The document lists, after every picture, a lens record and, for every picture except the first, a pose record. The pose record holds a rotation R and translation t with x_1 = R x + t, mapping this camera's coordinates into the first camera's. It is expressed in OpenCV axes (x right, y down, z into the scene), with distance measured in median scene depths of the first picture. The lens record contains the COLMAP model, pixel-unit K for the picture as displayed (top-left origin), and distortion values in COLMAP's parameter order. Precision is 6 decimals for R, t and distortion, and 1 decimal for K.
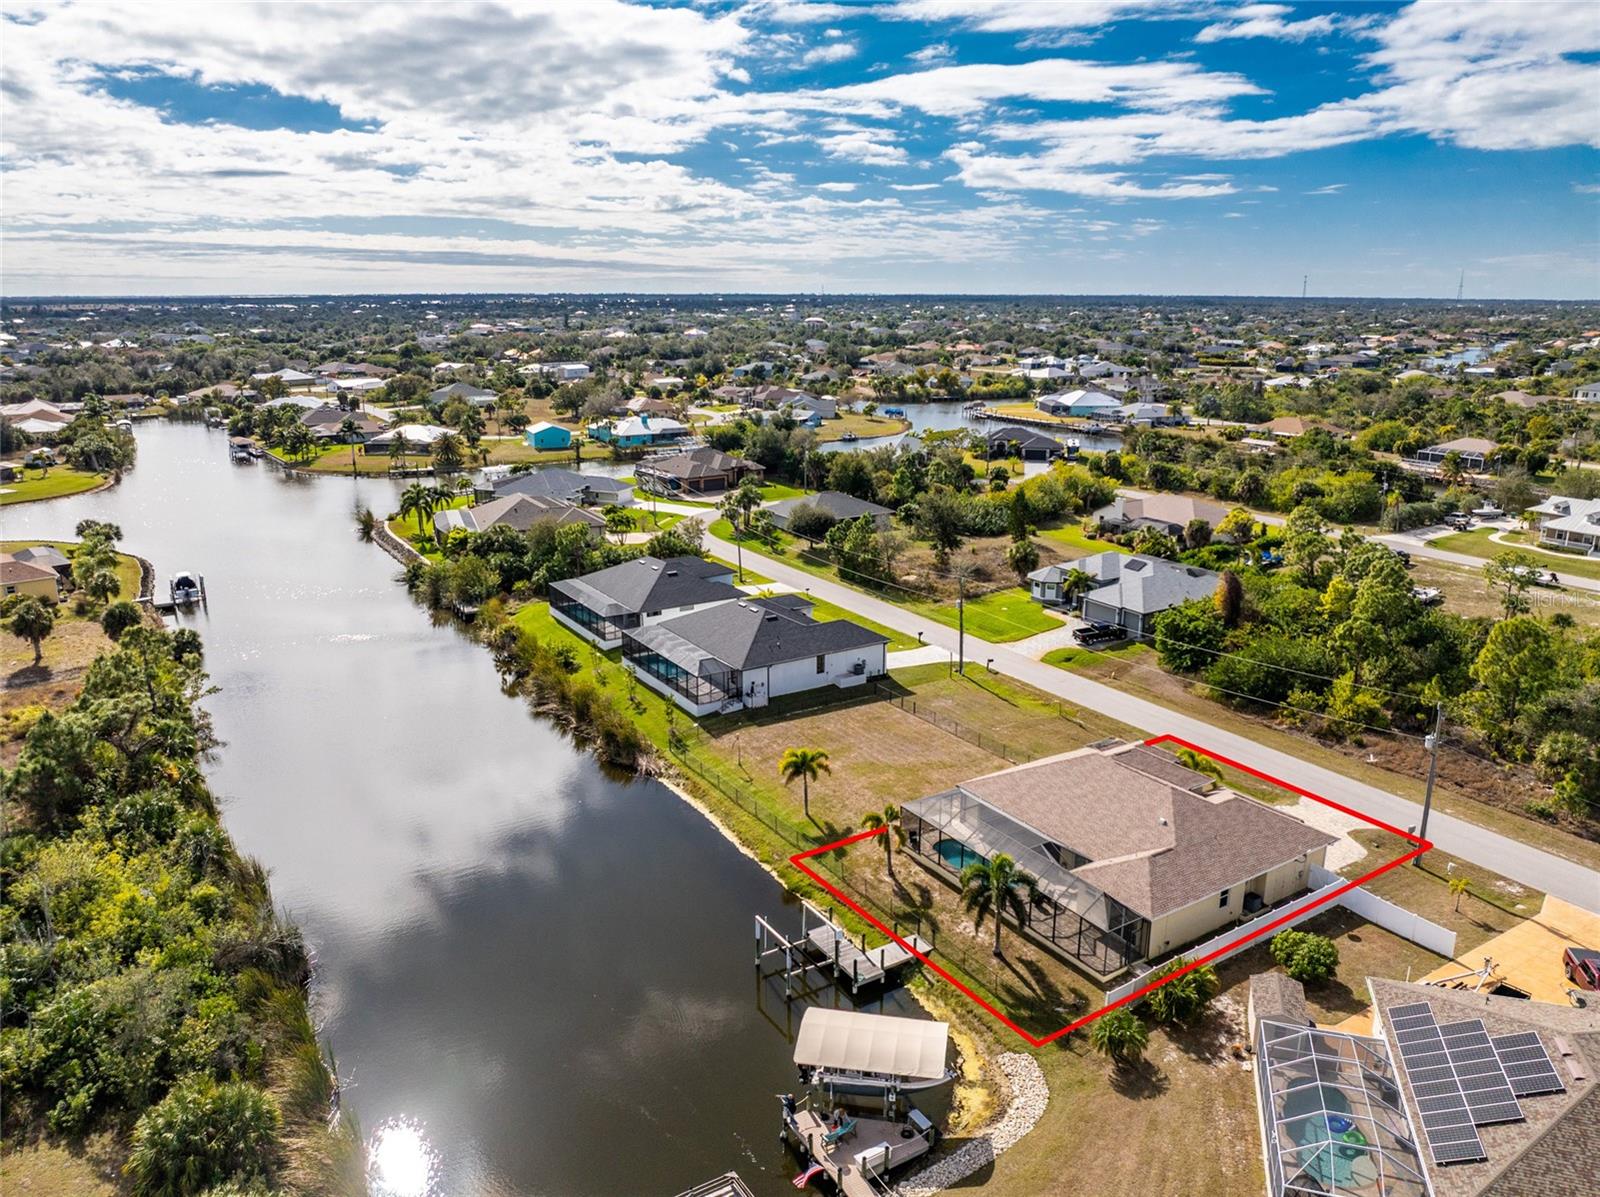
lens RADIAL K [[1115.7, 0, 802.2], [0, 1115.7, 628.0], [0, 0, 1]] dist [-0.041299, 0.001366]
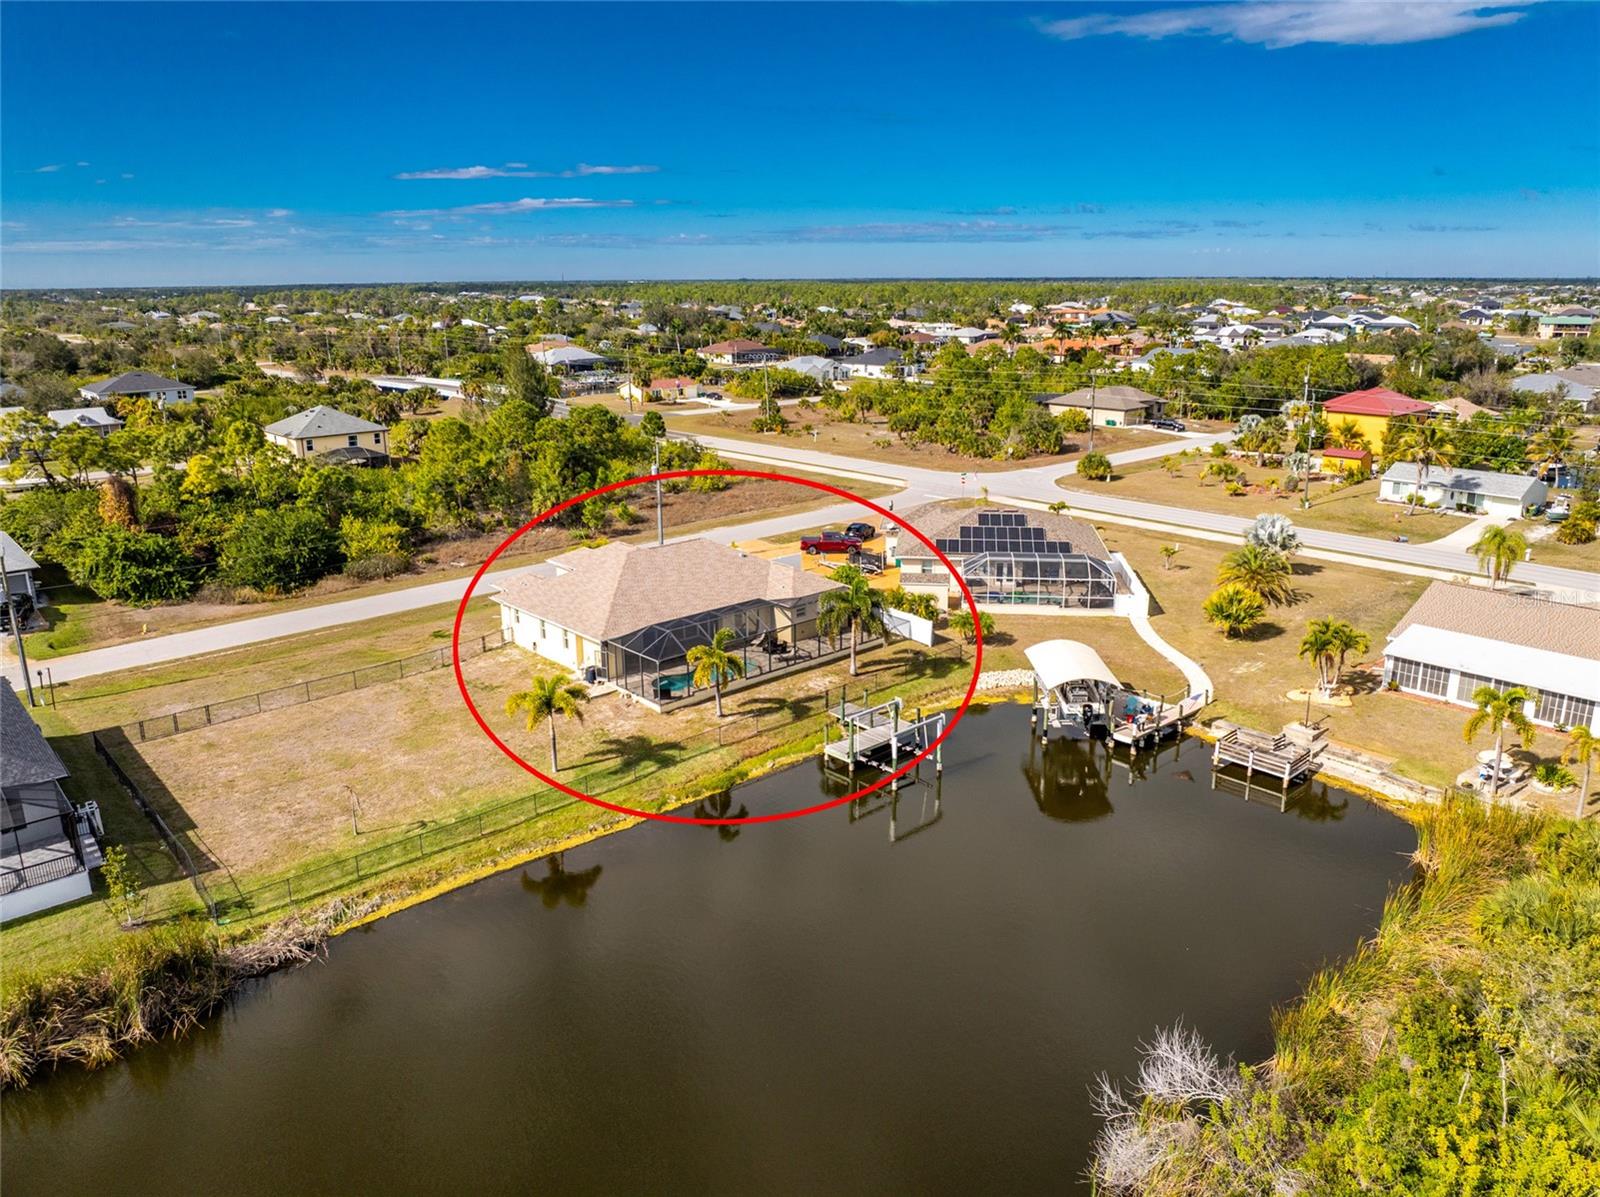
lens RADIAL K [[1118.5, 0, 800.0], [0, 1118.5, 598.5], [0, 0, 1]] dist [-0.035349, -0.001968]
pose [[-0.174838, -0.268726, 0.947216, -0.391305], [0.289263, 0.905561, 0.310301, -0.063101], [-0.941148, 0.328247, -0.080594, 0.515374]]
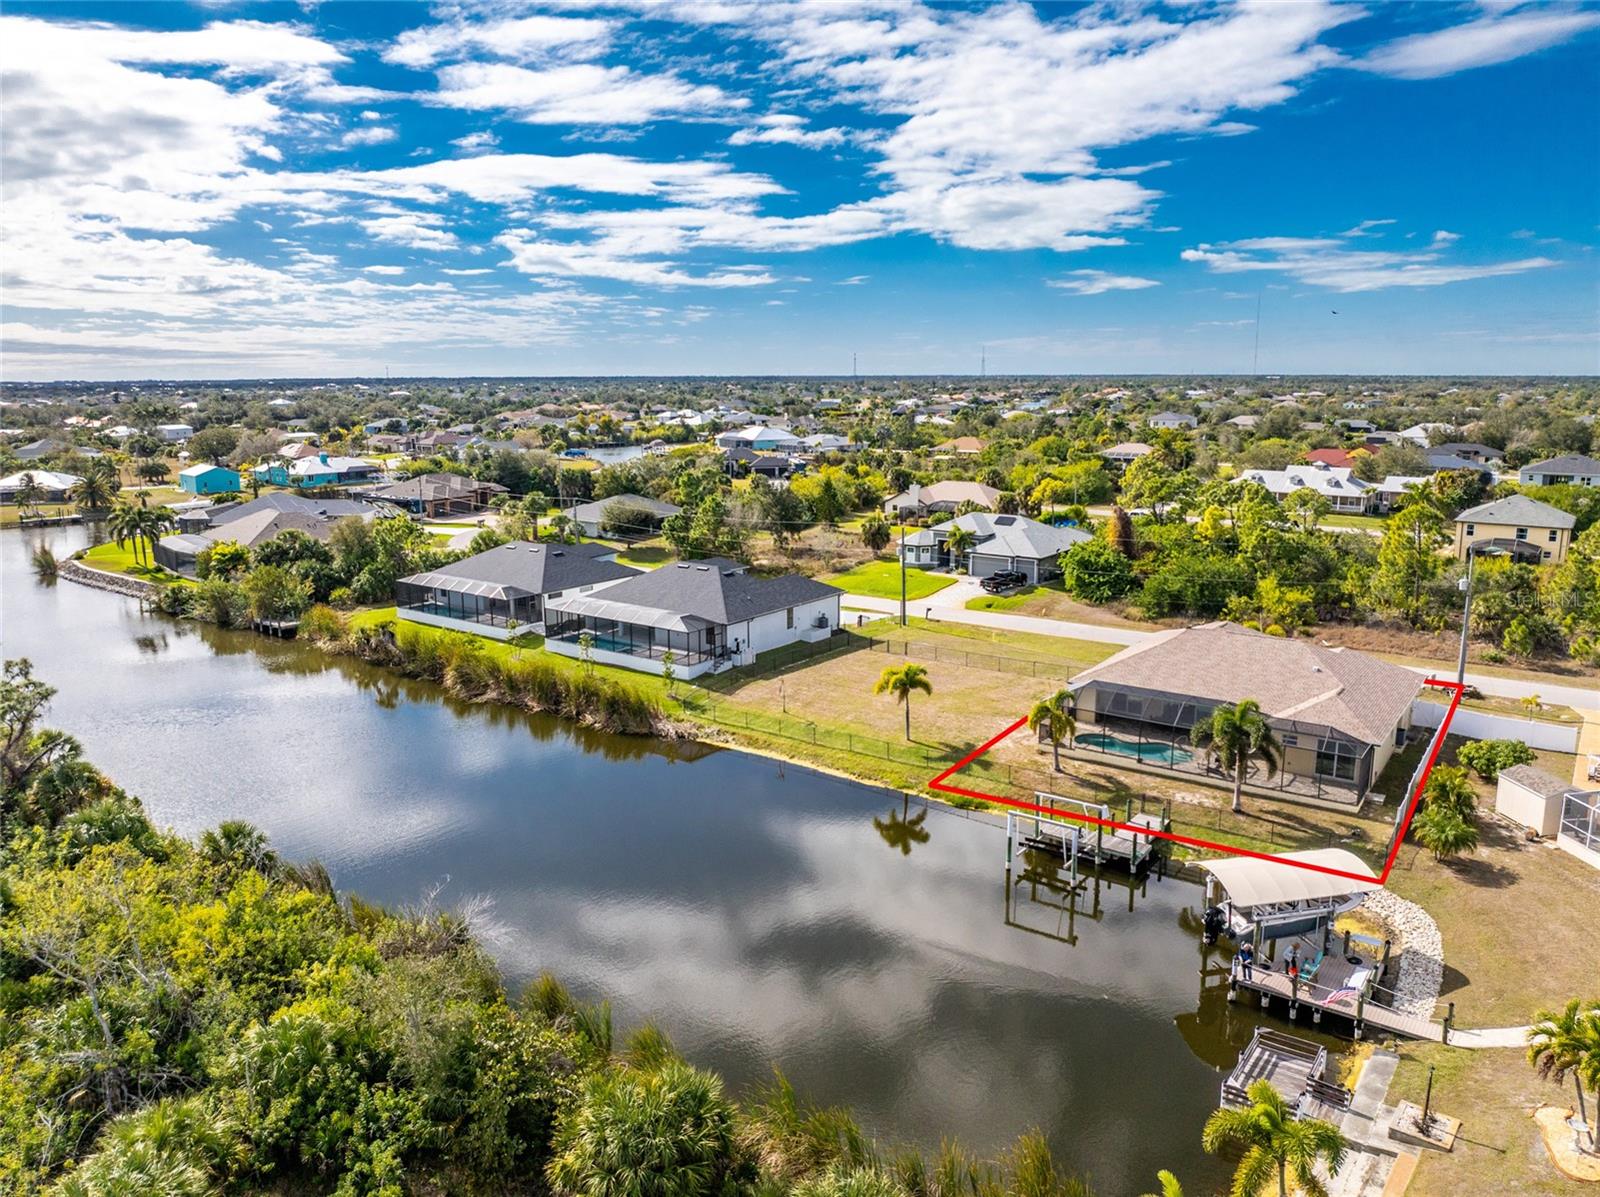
lens RADIAL K [[1119.1, 0, 799.0], [0, 1119.1, 616.6], [0, 0, 1]] dist [-0.040551, -0.000443]
pose [[0.931549, -0.080393, 0.354617, -0.230062], [0.108564, 0.992263, -0.060237, 0.066574], [-0.347031, 0.094613, 0.933069, 0.104518]]
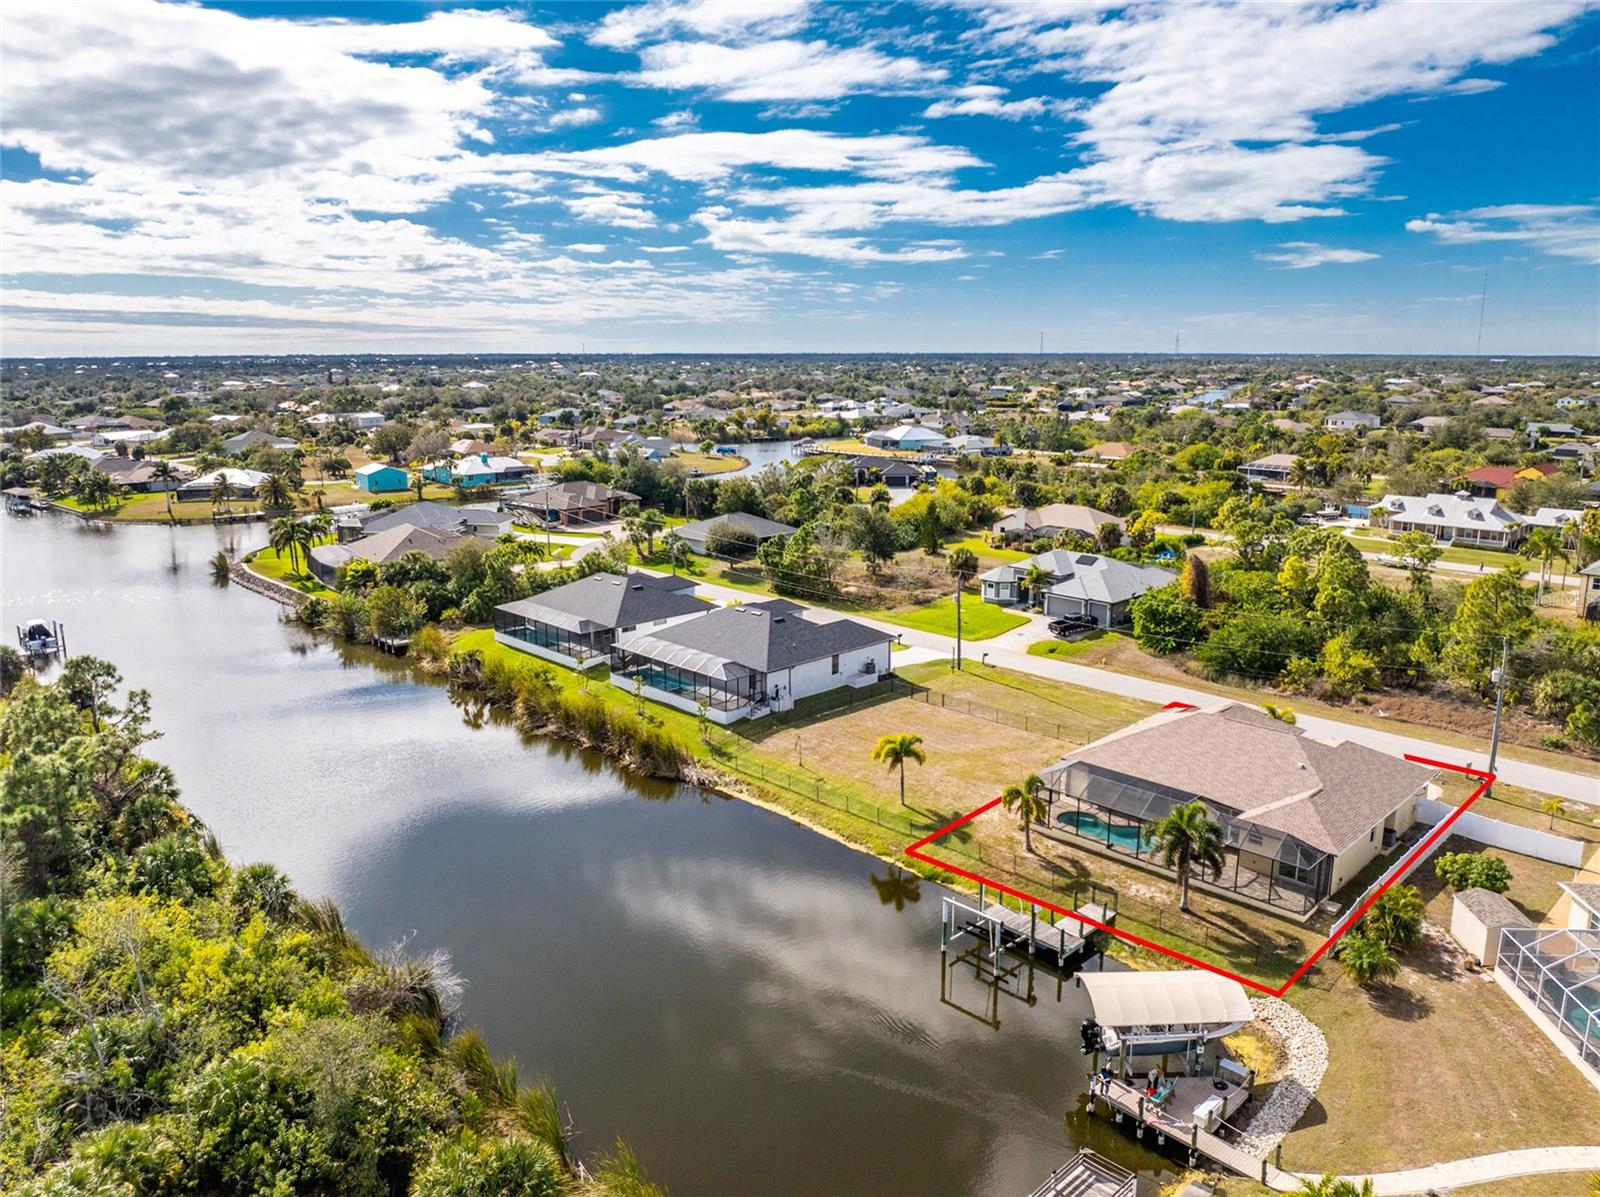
lens RADIAL K [[1115.7, 0, 802.2], [0, 1115.7, 628.0], [0, 0, 1]] dist [-0.041299, 0.001366]
pose [[0.977806, -0.051866, 0.202991, -0.156046], [0.061921, 0.997133, -0.043496, 0.031294], [-0.200153, 0.055100, 0.978214, 0.046562]]
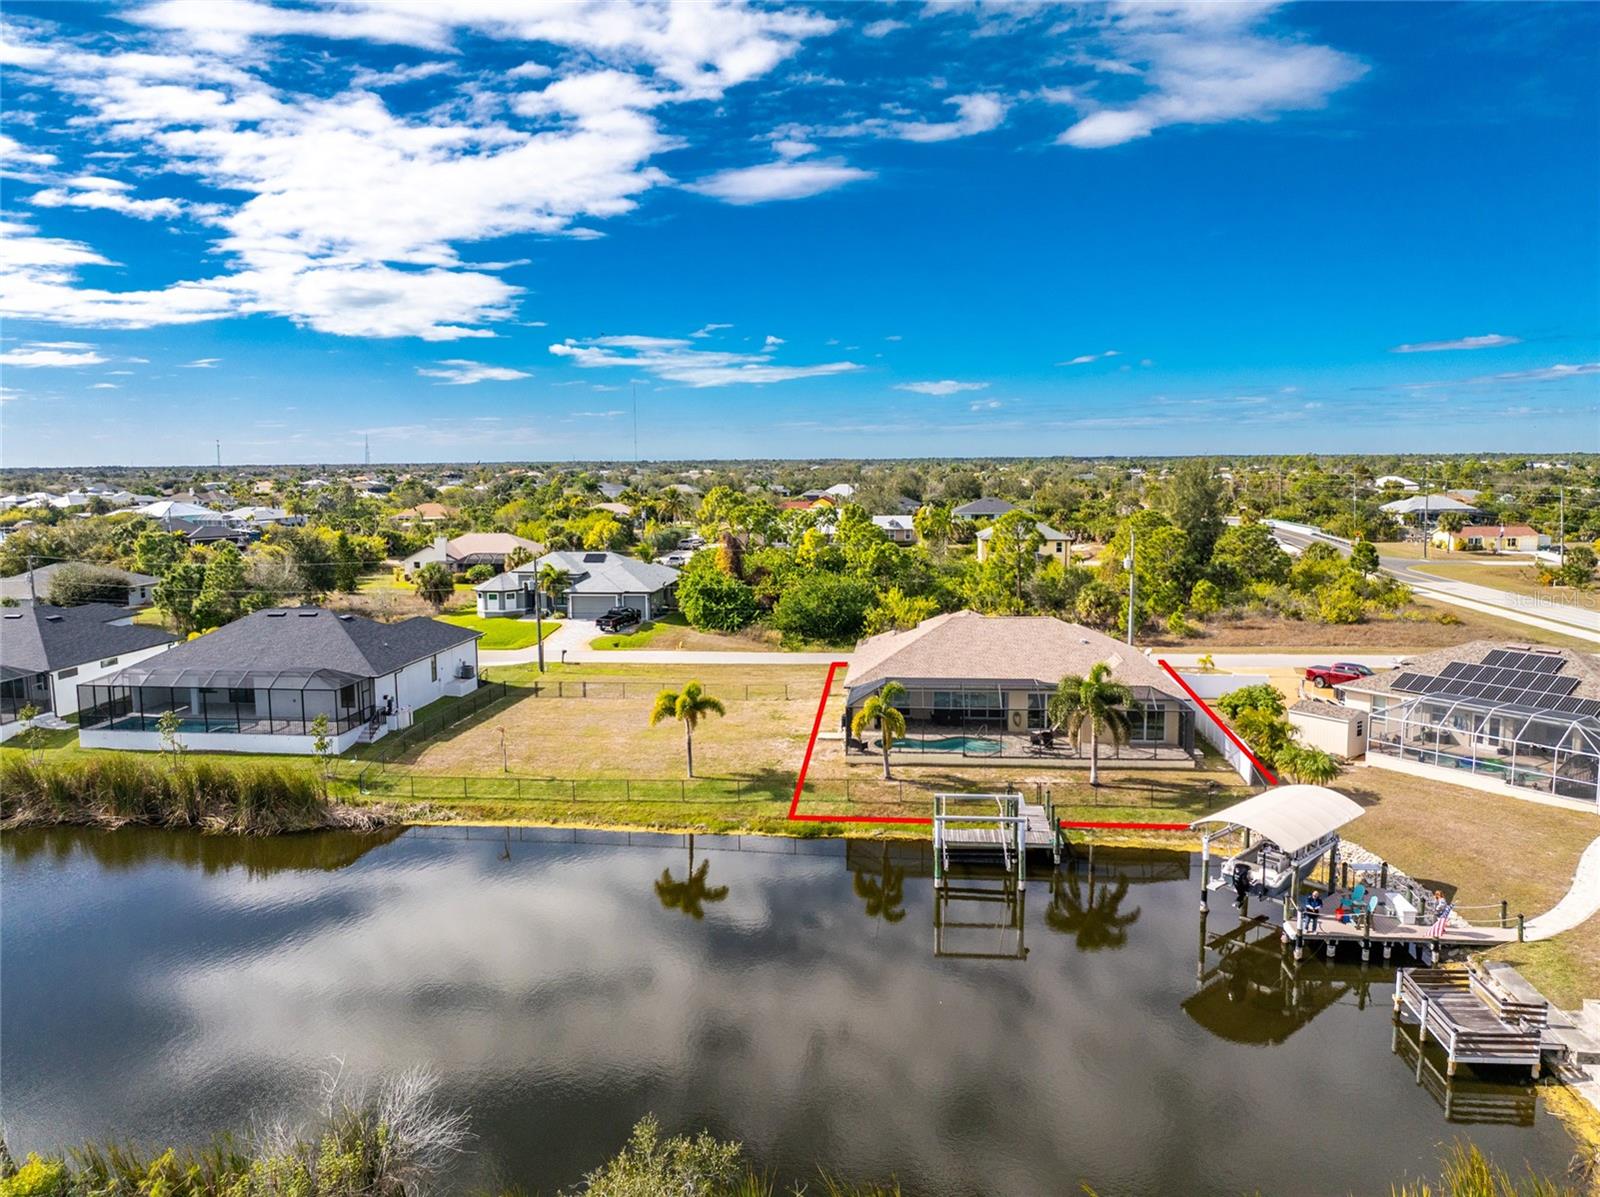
lens RADIAL K [[1132.3, 0, 800.0], [0, 1132.3, 598.5], [0, 0, 1]] dist [-0.038451, -0.004686]
pose [[0.618854, -0.100719, 0.779022, -0.306527], [0.234681, 0.970157, -0.061000, 0.067845], [-0.749630, 0.220572, 0.624022, 0.267470]]
